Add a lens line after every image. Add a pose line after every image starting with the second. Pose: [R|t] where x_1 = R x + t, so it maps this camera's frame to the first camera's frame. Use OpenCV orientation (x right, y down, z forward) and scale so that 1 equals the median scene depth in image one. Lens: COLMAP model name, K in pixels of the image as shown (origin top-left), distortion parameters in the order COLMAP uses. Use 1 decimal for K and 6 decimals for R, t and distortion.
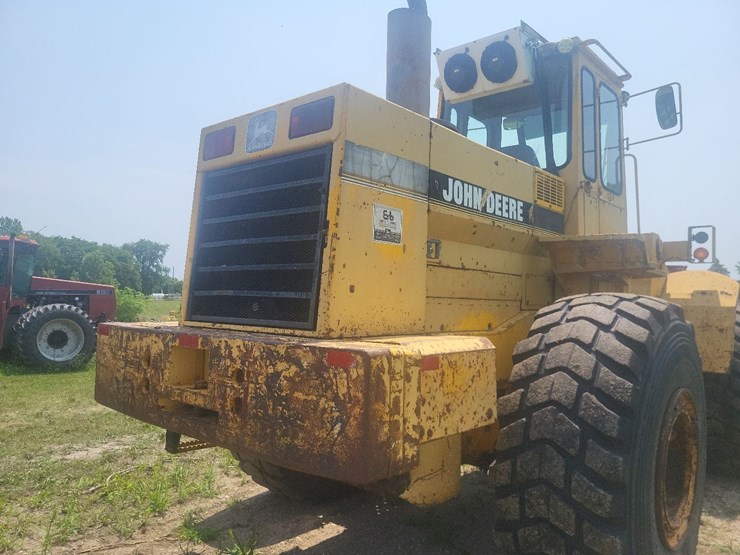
lens RADIAL K [[561.9, 0, 366.4], [0, 561.9, 279.0], [0, 0, 1]] dist [0.048155, -0.001207]
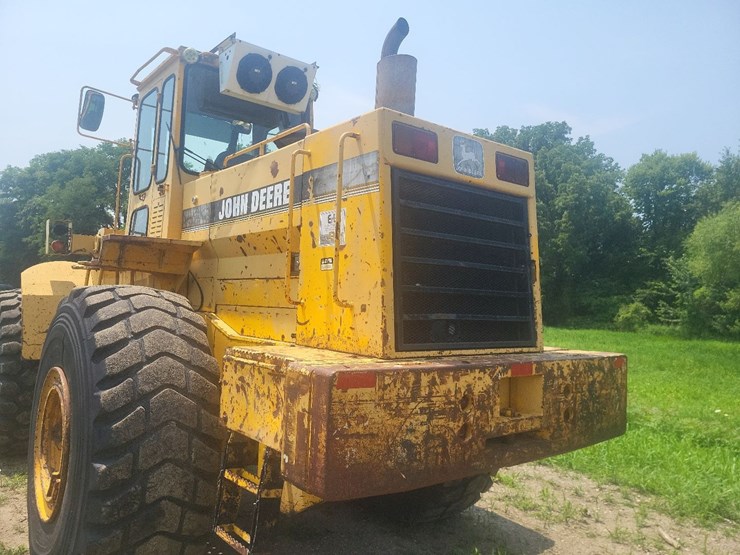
lens RADIAL K [[558.3, 0, 364.0], [0, 558.3, 278.0], [0, 0, 1]] dist [0.049350, -0.035209]
pose [[0.182824, 0.021704, 0.982906, -1.223609], [-0.067358, 0.997684, -0.009501, -0.022113], [-0.980836, -0.064470, 0.183862, 1.000423]]
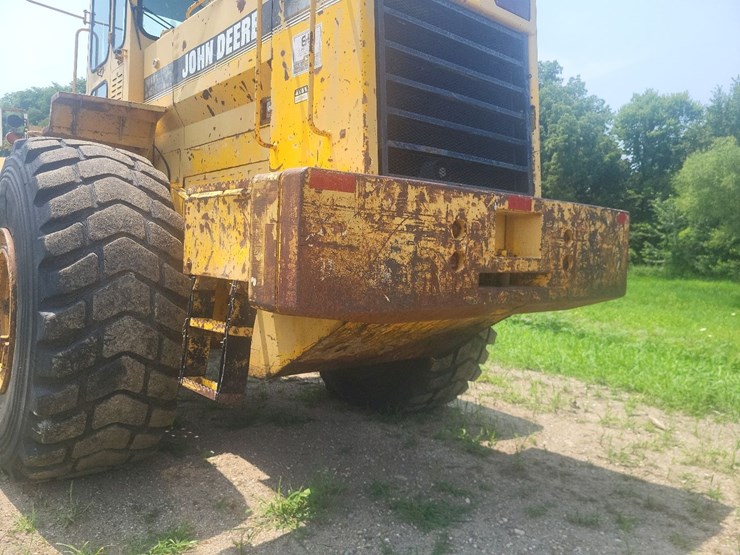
lens RADIAL K [[561.5, 0, 369.0], [0, 561.5, 275.4], [0, 0, 1]] dist [0.035043, -0.010966]
pose [[0.152234, -0.065545, 0.986169, -1.128197], [-0.063228, 0.995109, 0.075900, 0.154649], [-0.986320, -0.073909, 0.147345, 0.995269]]
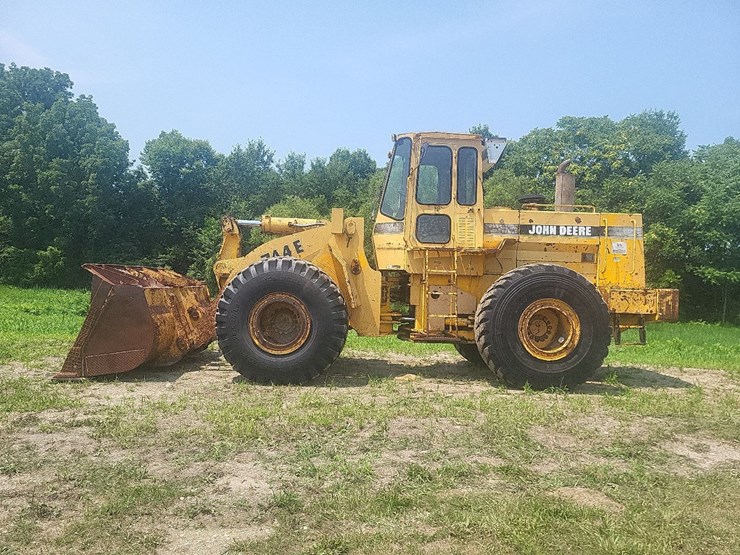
lens RADIAL K [[552.3, 0, 371.4], [0, 552.3, 271.3], [0, 0, 1]] dist [0.045710, -0.000927]
pose [[-0.677942, -0.032885, 0.734379, -1.579323], [-0.080092, 0.996356, -0.029321, 0.206846], [-0.730739, -0.078696, -0.678106, 4.258009]]
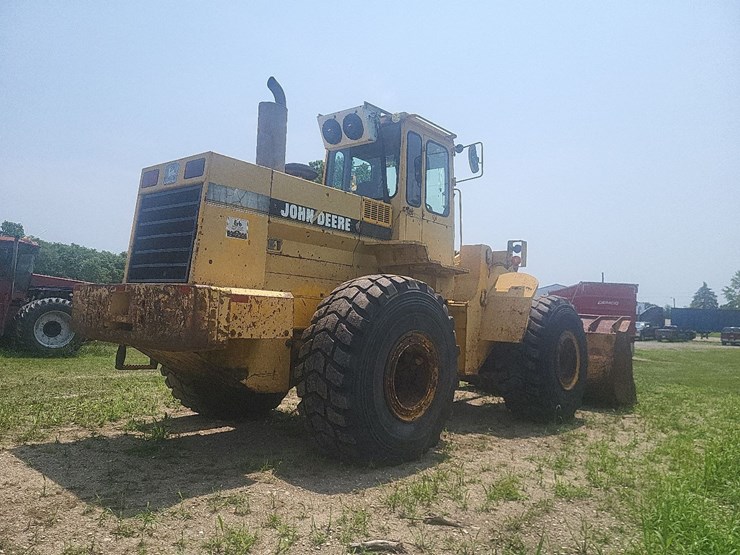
lens RADIAL K [[561.9, 0, 366.4], [0, 561.9, 279.0], [0, 0, 1]] dist [0.048155, -0.001207]
pose [[0.999607, 0.027992, 0.001271, 0.431832], [-0.027947, 0.999240, -0.027184, 0.097549], [-0.002031, 0.027137, 0.999630, -0.757991]]
